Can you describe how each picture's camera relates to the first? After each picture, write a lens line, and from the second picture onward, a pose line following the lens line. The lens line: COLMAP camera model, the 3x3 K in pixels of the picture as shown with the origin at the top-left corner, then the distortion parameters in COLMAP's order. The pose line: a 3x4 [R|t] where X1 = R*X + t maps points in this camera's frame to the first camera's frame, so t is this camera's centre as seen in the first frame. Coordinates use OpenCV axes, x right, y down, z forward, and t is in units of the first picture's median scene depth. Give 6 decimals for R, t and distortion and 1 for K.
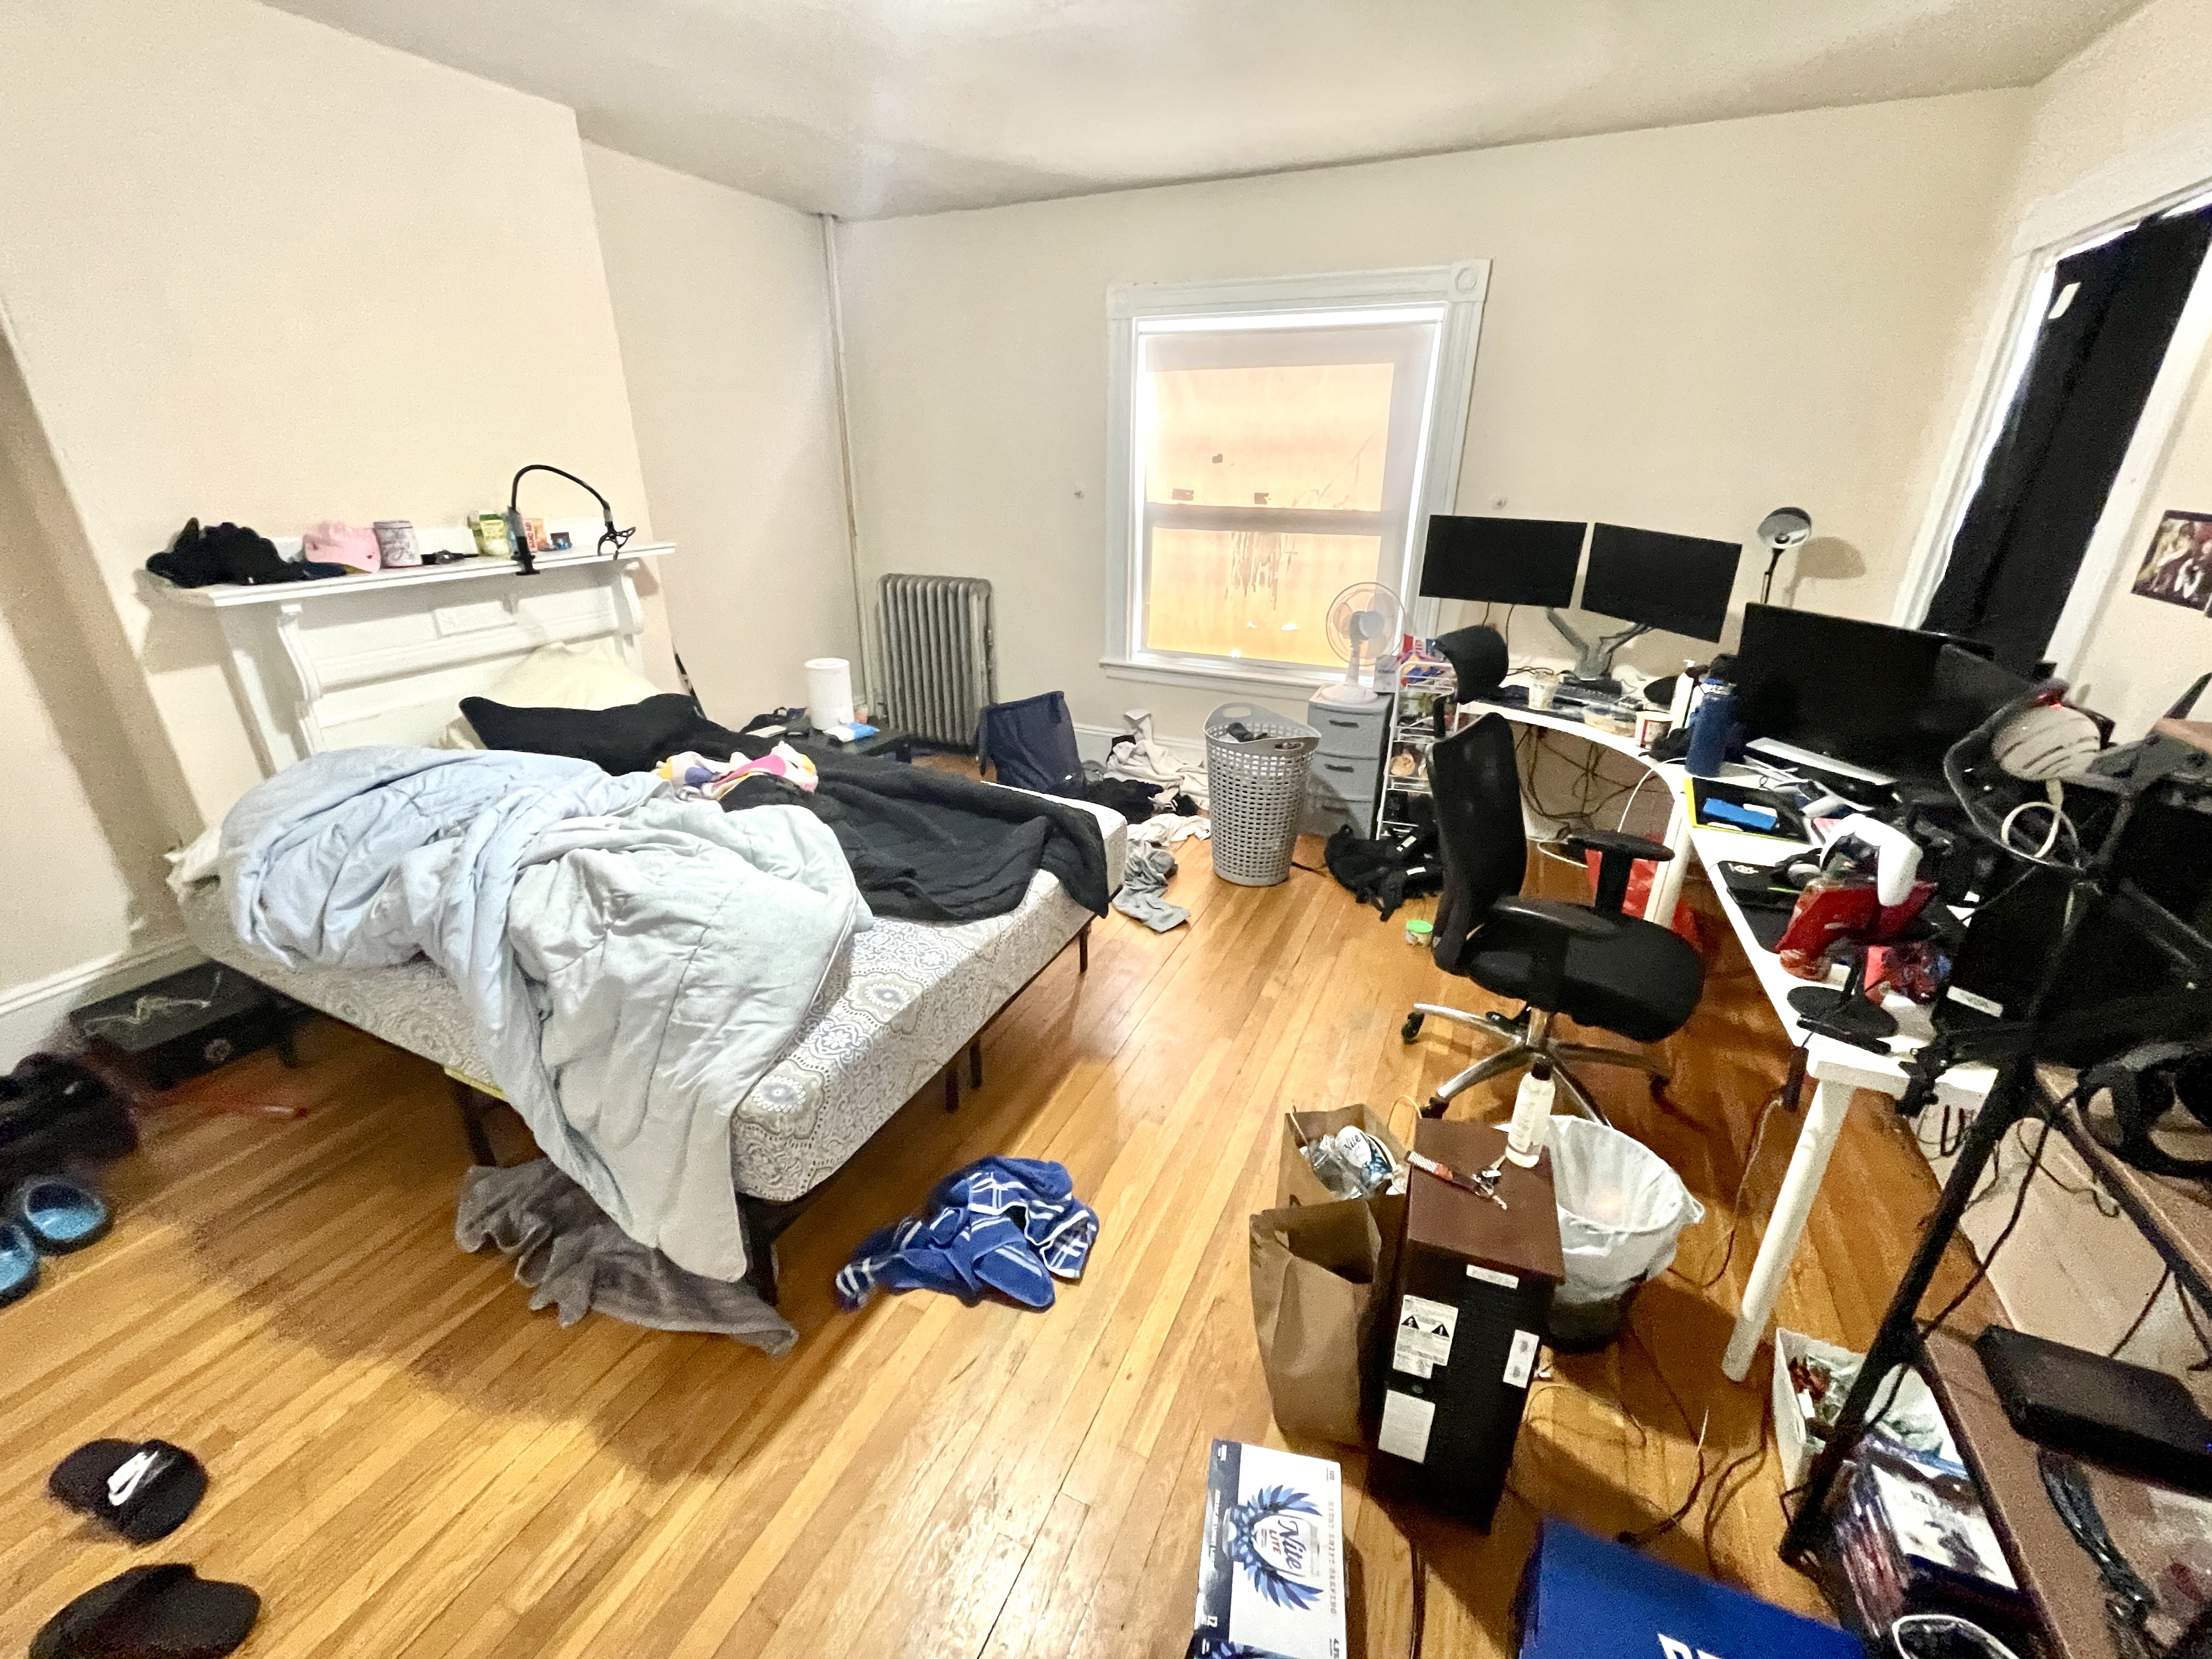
lens RADIAL K [[897.1, 0, 1103.5], [0, 897.1, 822.3], [0, 0, 1]] dist [0.000181, 0.001680]
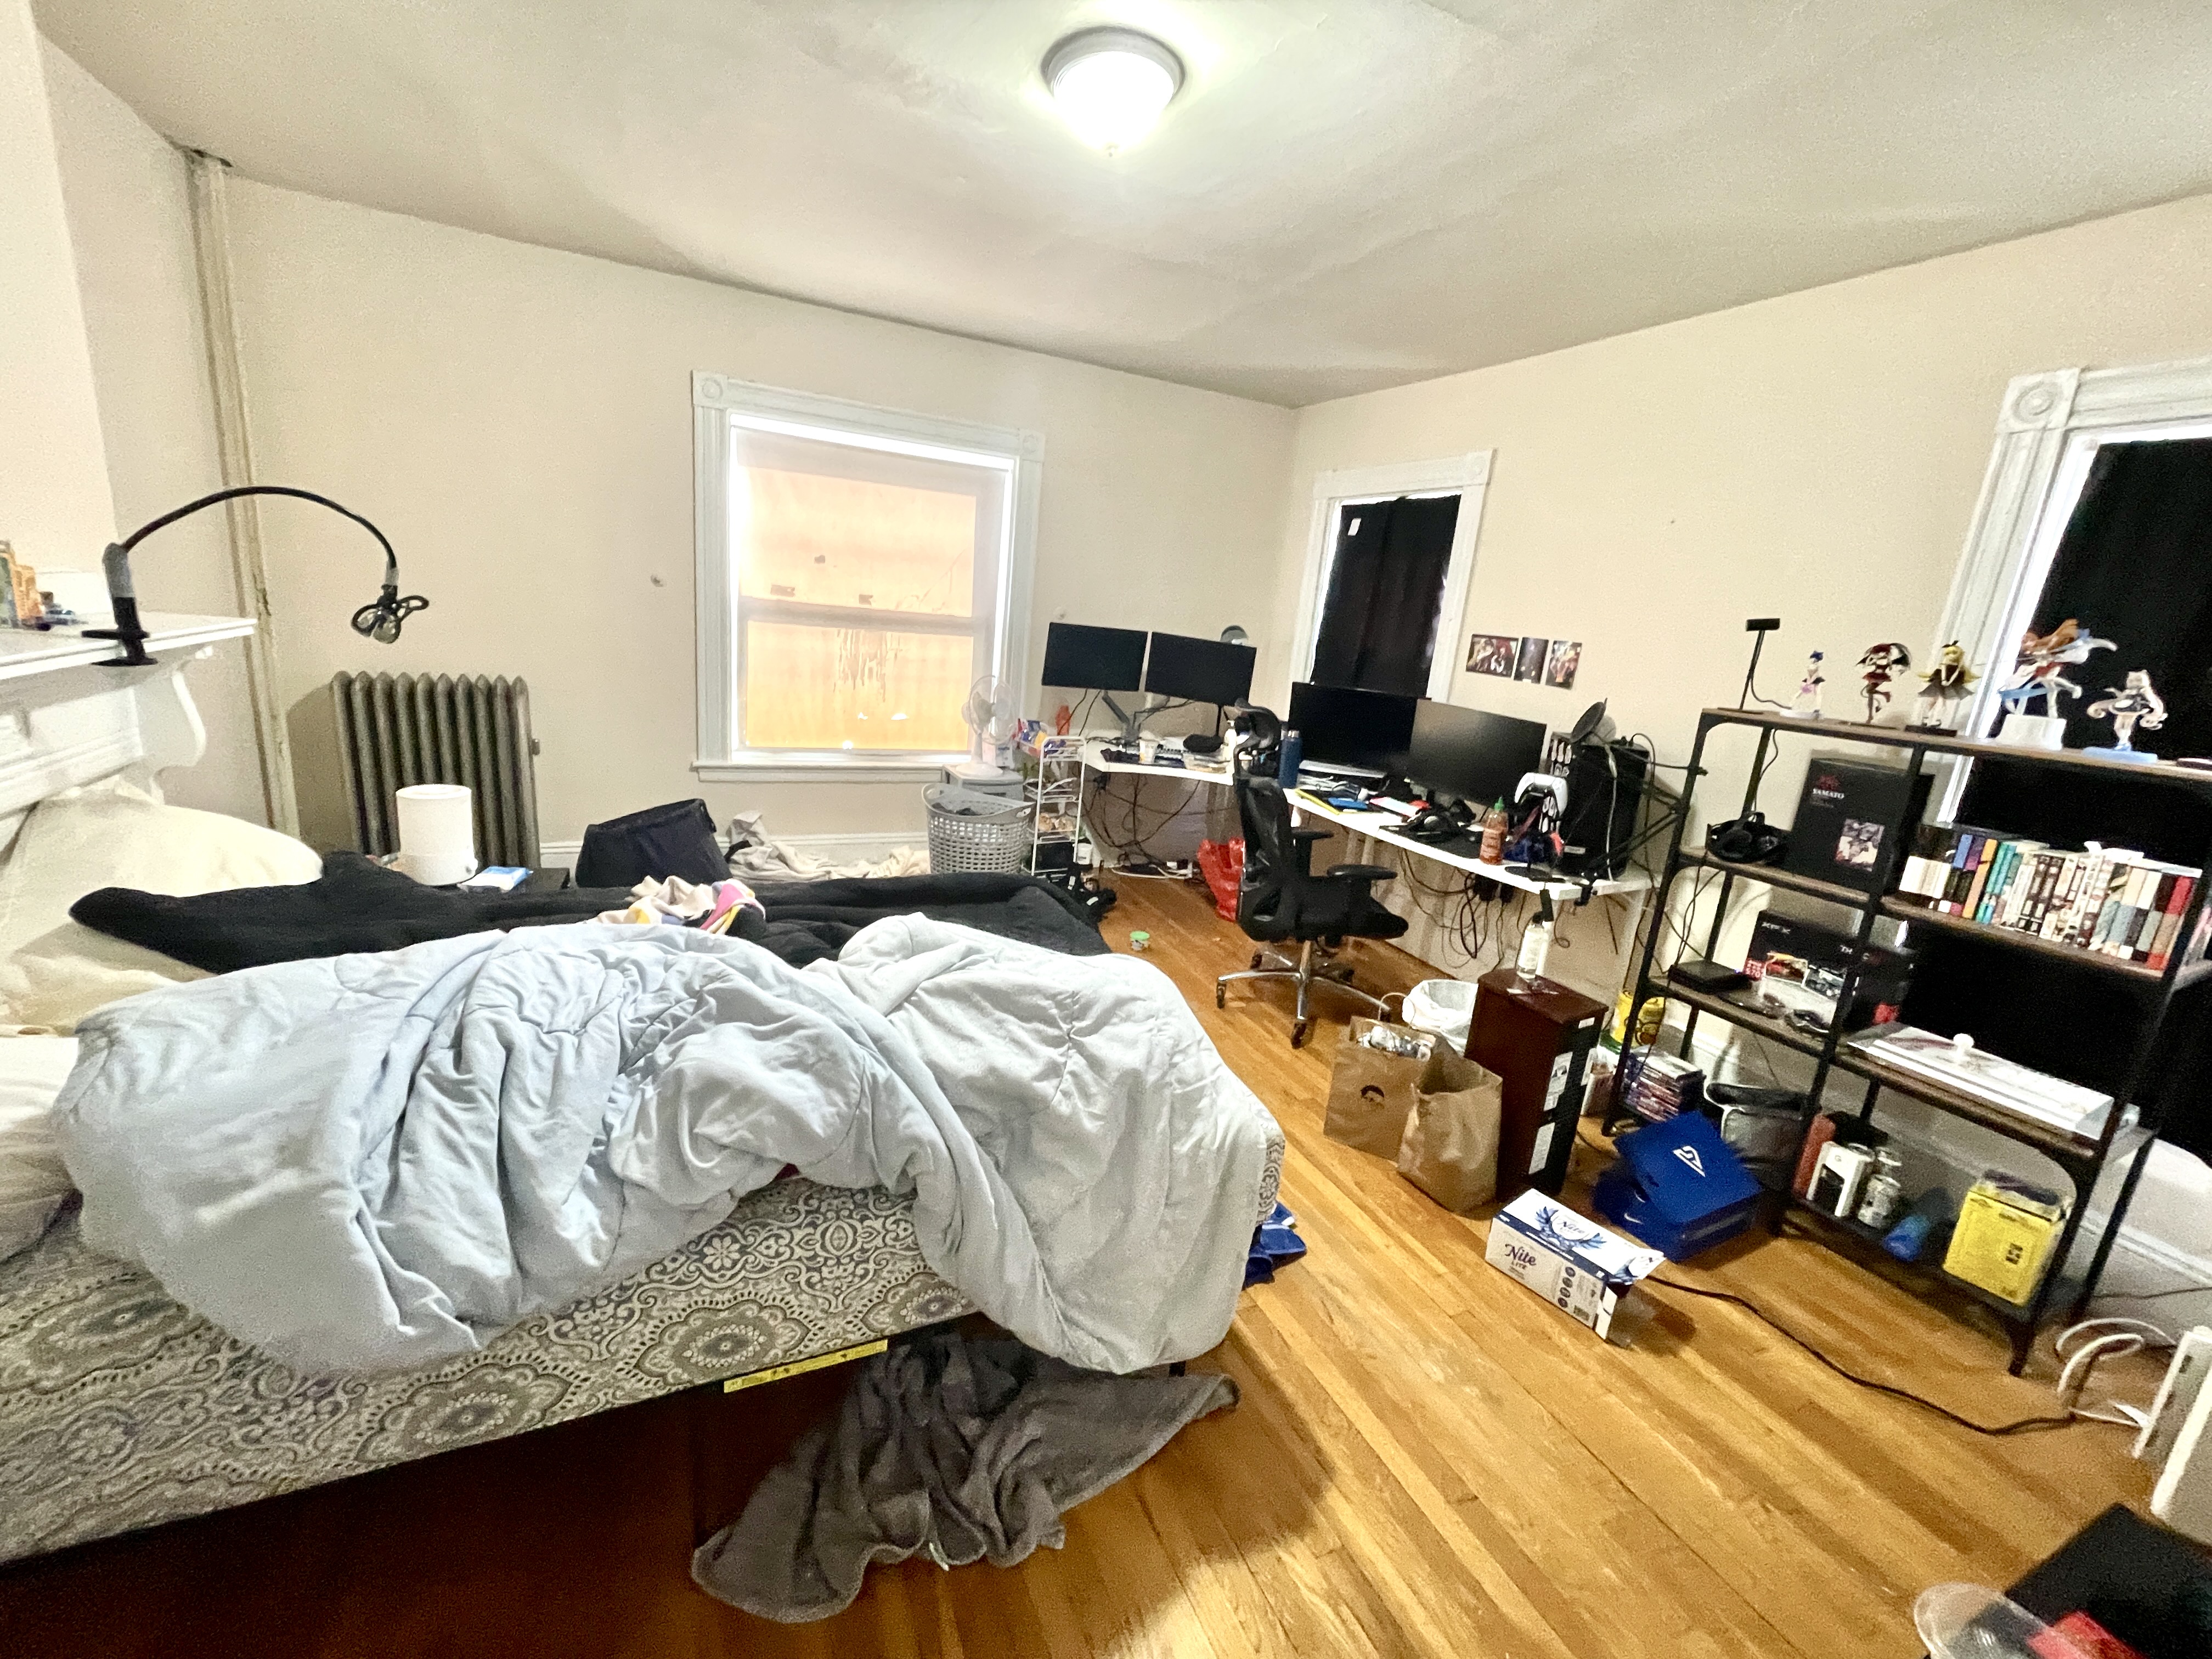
lens RADIAL K [[897.1, 0, 1099.6], [0, 897.1, 830.6], [0, 0, 1]] dist [0.000181, 0.001680]
pose [[0.637733, -0.138442, 0.757714, -0.526657], [0.214481, 0.976726, -0.002061, -0.033331], [-0.739793, 0.163830, 0.652584, 0.155185]]
